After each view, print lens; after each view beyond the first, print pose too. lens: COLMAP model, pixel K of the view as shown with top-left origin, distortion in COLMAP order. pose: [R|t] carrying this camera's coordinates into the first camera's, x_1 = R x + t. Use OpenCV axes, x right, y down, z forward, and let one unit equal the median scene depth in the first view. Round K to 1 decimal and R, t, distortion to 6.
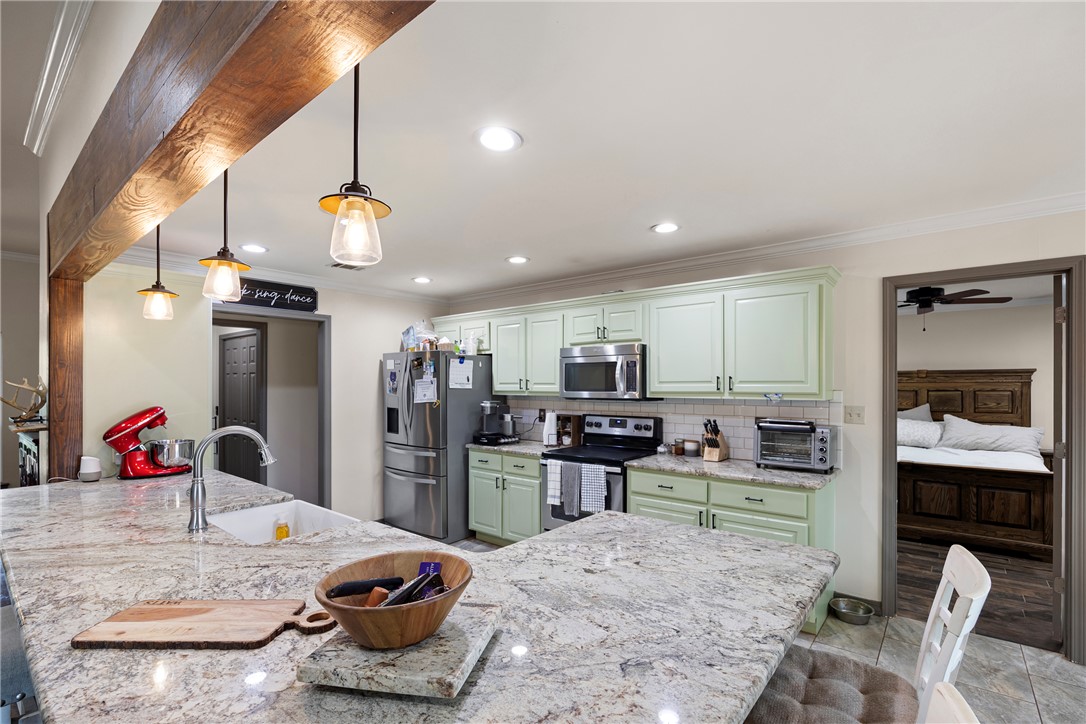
lens RADIAL K [[494.9, 0, 557.0], [0, 494.9, 383.2], [0, 0, 1]] dist [-0.010432, 0.000553]
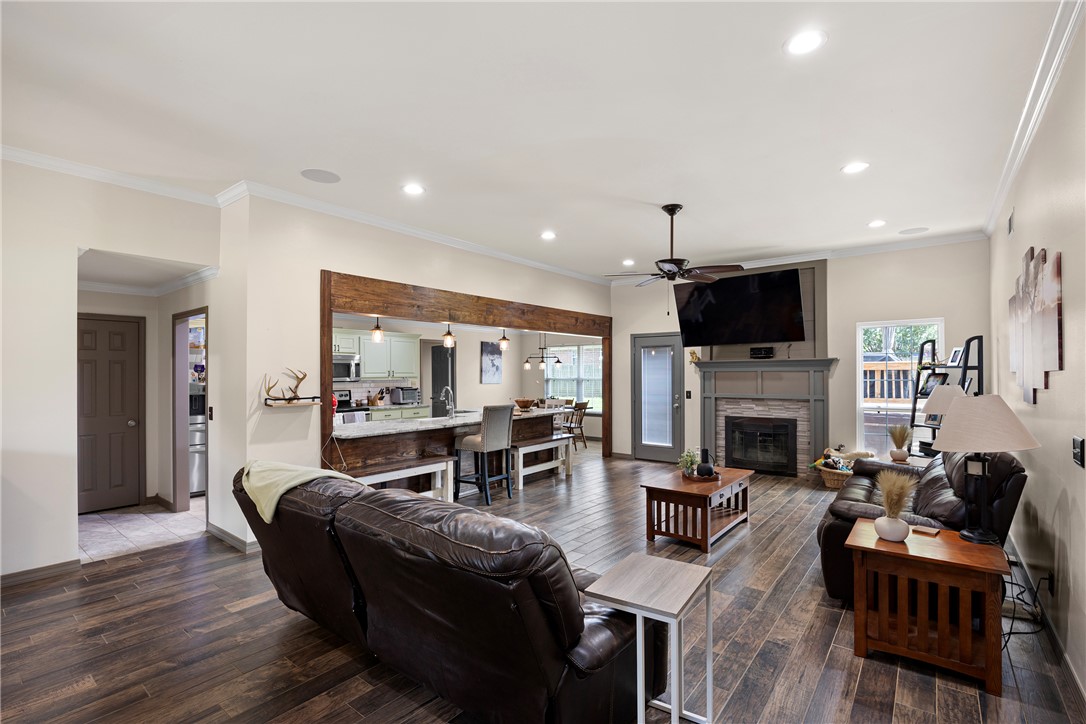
lens RADIAL K [[492.6, 0, 546.7], [0, 492.6, 370.8], [0, 0, 1]] dist [-0.015995, -0.000029]
pose [[-0.004967, 0.005169, 0.999974, -1.728682], [0.004867, 0.999975, -0.005145, 0.002692], [-0.999976, 0.004842, -0.004992, 0.170183]]
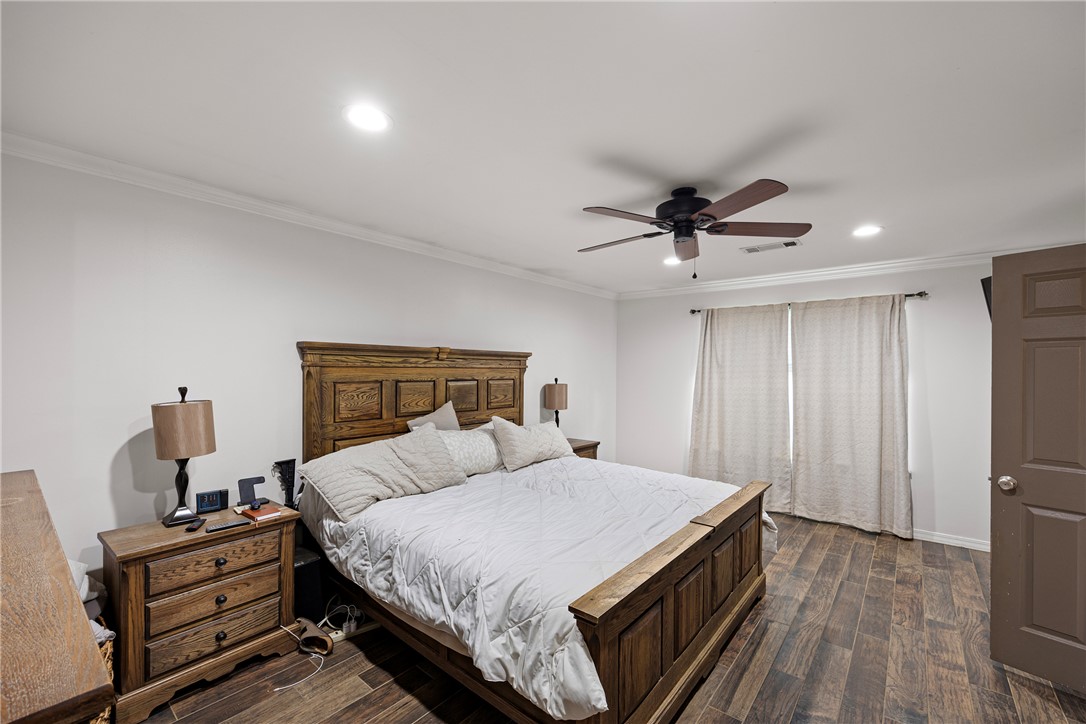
lens RADIAL K [[450.5, 0, 543.2], [0, 450.5, 371.3], [0, 0, 1]] dist [0.000677, -0.000018]
pose [[0.015180, -0.002266, 0.999882, 0.249173], [-0.009065, 0.999956, 0.002404, 0.000491], [-0.999844, -0.009100, 0.015159, 1.262791]]
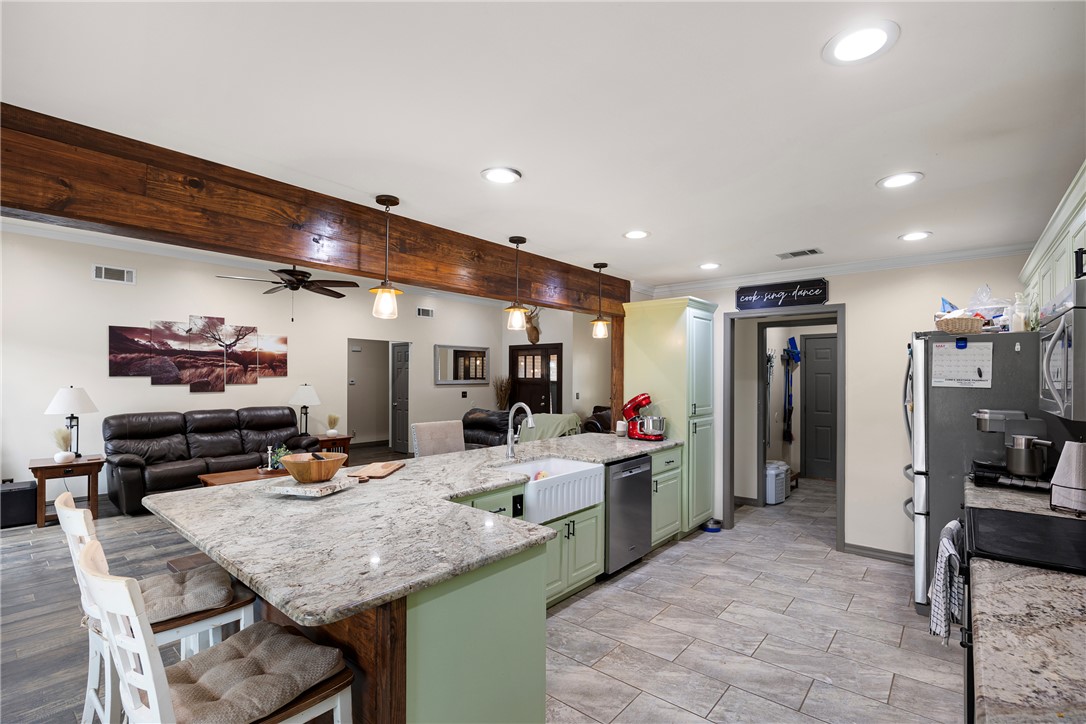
lens RADIAL K [[498.8, 0, 549.9], [0, 498.8, 374.2], [0, 0, 1]] dist [-0.011143, 0.000473]
pose [[-0.024552, -0.004610, -0.999688, 0.493644], [-0.004490, 0.999980, -0.004501, -0.001186], [0.999688, 0.004378, -0.024572, 0.515641]]
